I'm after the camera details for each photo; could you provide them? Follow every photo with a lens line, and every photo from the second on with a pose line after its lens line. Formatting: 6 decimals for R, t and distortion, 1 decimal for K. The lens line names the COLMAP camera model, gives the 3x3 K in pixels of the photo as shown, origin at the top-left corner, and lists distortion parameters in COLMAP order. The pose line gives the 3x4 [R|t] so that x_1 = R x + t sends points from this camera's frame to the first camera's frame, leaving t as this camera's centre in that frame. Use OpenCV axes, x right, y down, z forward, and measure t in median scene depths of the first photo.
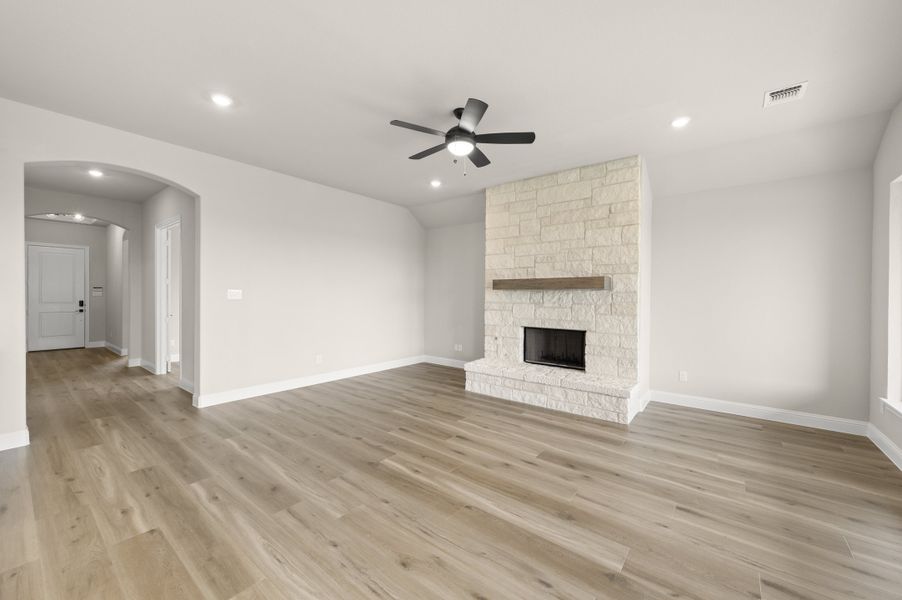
lens RADIAL K [[355.2, 0, 451.7], [0, 355.2, 296.7], [0, 0, 1]] dist [-0.001009, -0.000148]
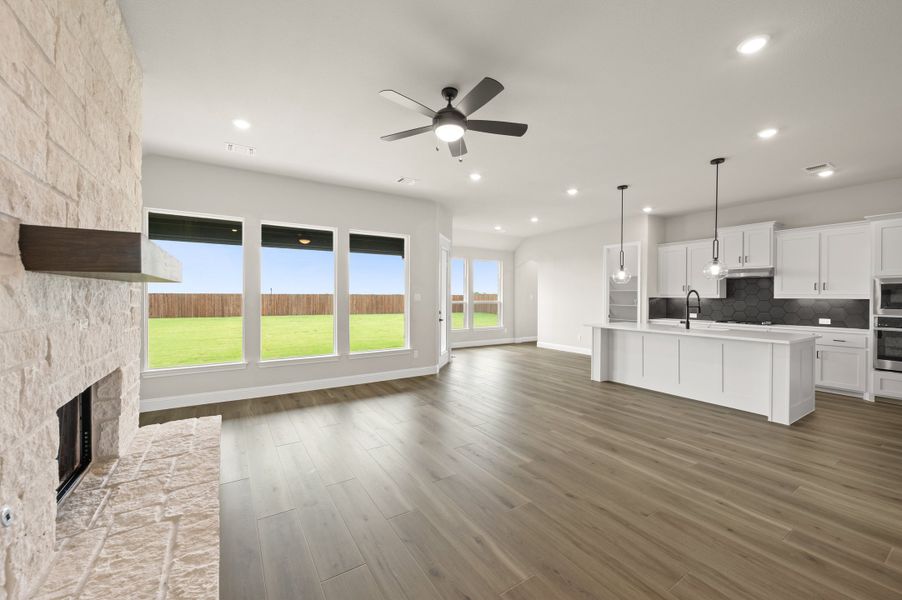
lens RADIAL K [[355.2, 0, 451.7], [0, 355.2, 296.7], [0, 0, 1]] dist [-0.001009, -0.000148]
pose [[-0.947046, -0.010045, 0.320940, -0.320085], [-0.005593, 0.999875, 0.014792, -0.020026], [-0.321049, 0.012214, -0.946984, 2.155264]]
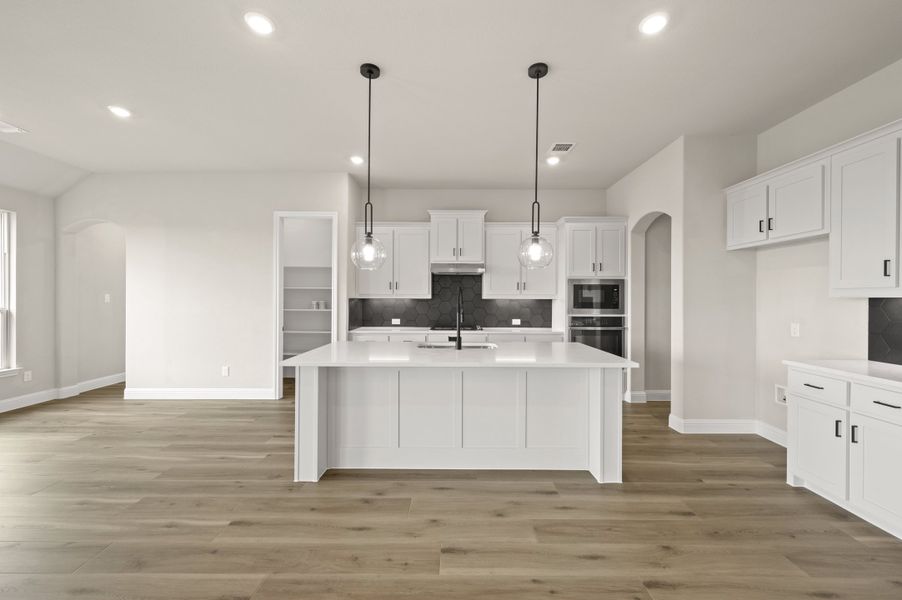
lens RADIAL K [[355.2, 0, 451.7], [0, 355.2, 296.7], [0, 0, 1]] dist [-0.001009, -0.000148]
pose [[-0.782972, -0.009142, -0.621989, -0.165880], [-0.014859, 0.999882, 0.004009, -0.005262], [0.621879, 0.012381, -0.783015, 0.888323]]
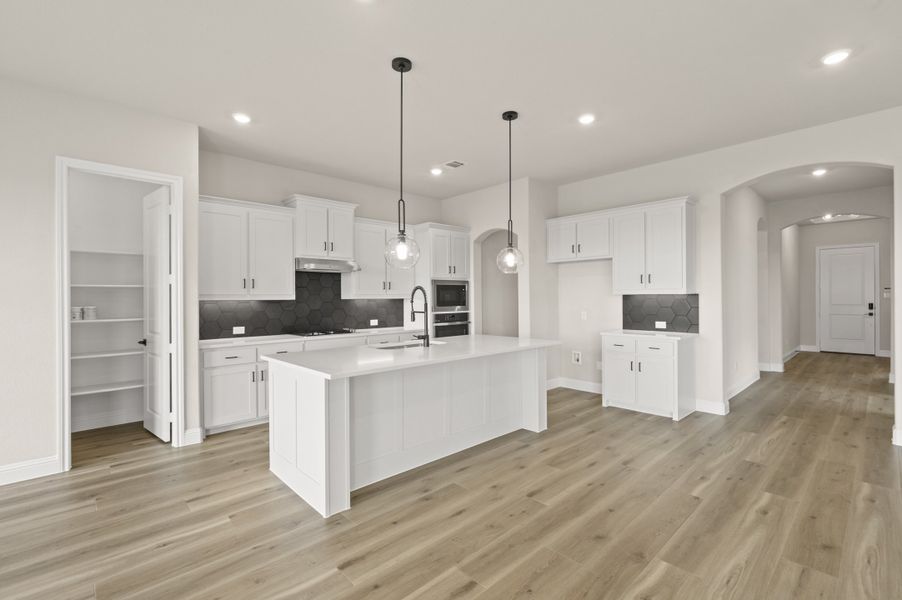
lens RADIAL K [[406.2, 0, 452.4], [0, 406.2, 296.3], [0, 0, 1]] dist [-0.001083, -0.000130]
pose [[-0.140720, -0.006309, -0.990029, 0.437154], [-0.003105, 0.999978, -0.005931, 0.007243], [0.990045, 0.002239, -0.140736, 0.290132]]
